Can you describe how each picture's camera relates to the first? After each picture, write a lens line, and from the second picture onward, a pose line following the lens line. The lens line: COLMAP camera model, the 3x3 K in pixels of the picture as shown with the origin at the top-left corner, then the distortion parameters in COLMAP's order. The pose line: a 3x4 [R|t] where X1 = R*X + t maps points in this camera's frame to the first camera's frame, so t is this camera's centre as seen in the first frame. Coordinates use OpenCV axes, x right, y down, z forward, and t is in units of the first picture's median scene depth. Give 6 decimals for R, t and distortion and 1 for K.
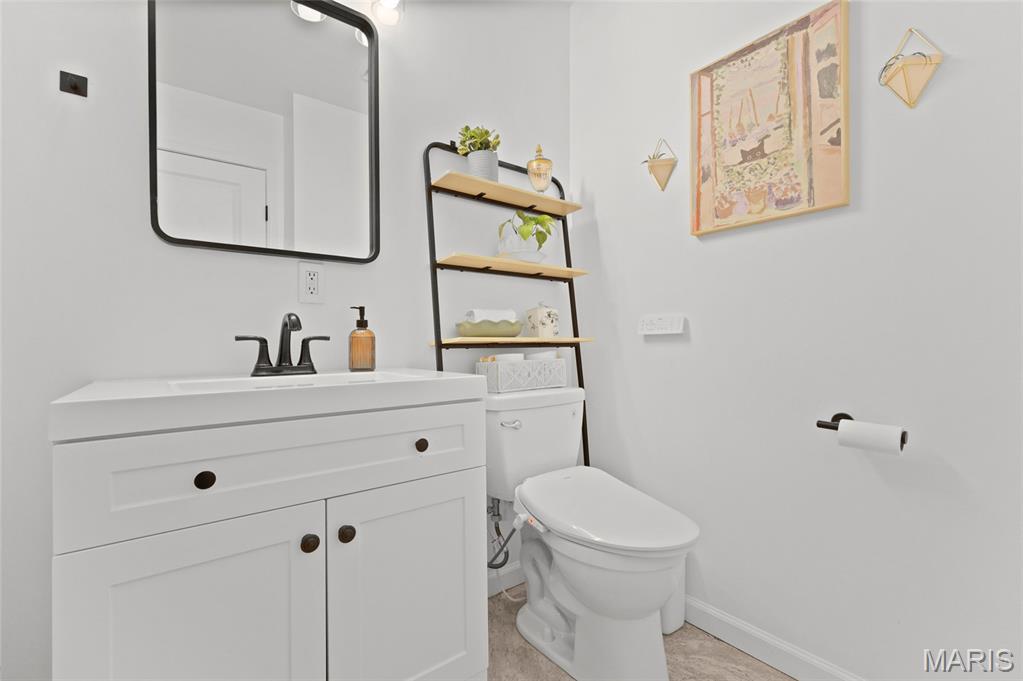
lens RADIAL K [[430.4, 0, 511.5], [0, 430.4, 340.5], [0, 0, 1]] dist [-0.000262, 0.000097]
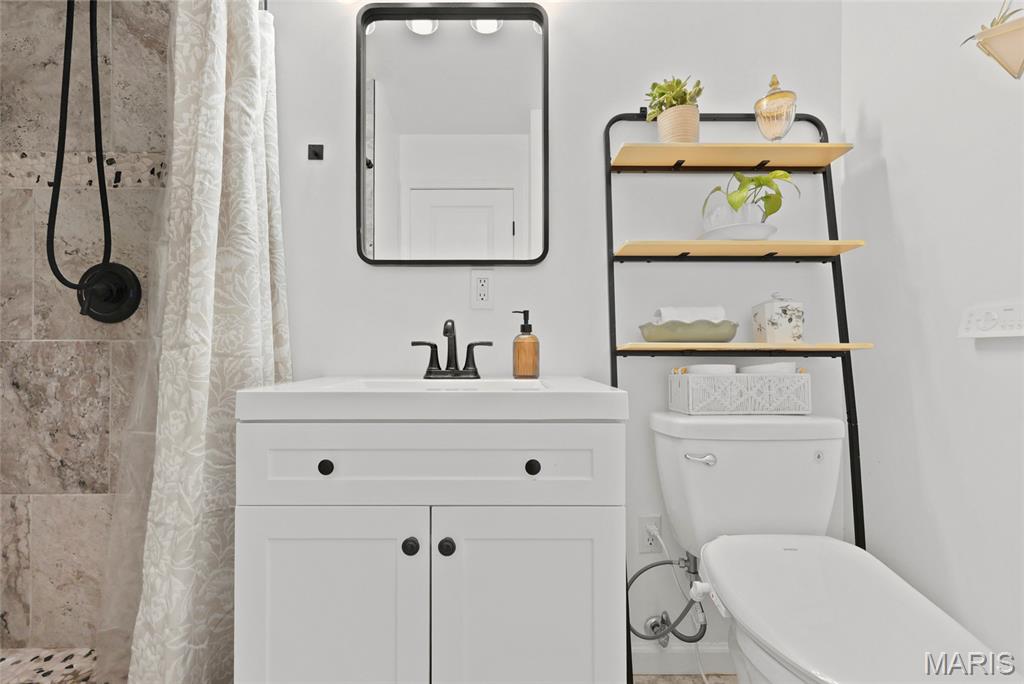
lens RADIAL K [[450.5, 0, 514.8], [0, 450.5, 346.0], [0, 0, 1]] dist [0.000263, 0.000090]
pose [[0.802619, 0.003109, -0.596485, 0.201253], [-0.003957, 0.999992, -0.000112, -0.000054], [0.596480, 0.002451, 0.802625, 0.166850]]
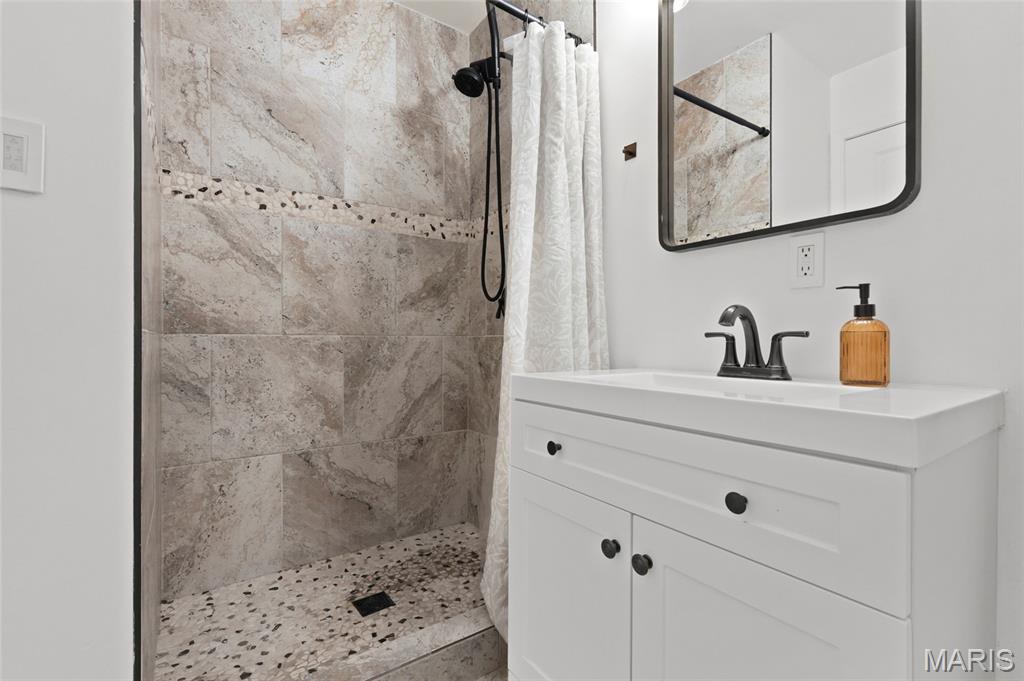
lens RADIAL K [[459.0, 0, 512.0], [0, 459.0, 340.5], [0, 0, 1]] dist [-0.000299, -0.000019]
pose [[-0.029884, 0.004531, -0.999543, 0.309417], [0.000669, 0.999990, 0.004513, 0.001563], [0.999553, -0.000533, -0.029886, 0.444550]]
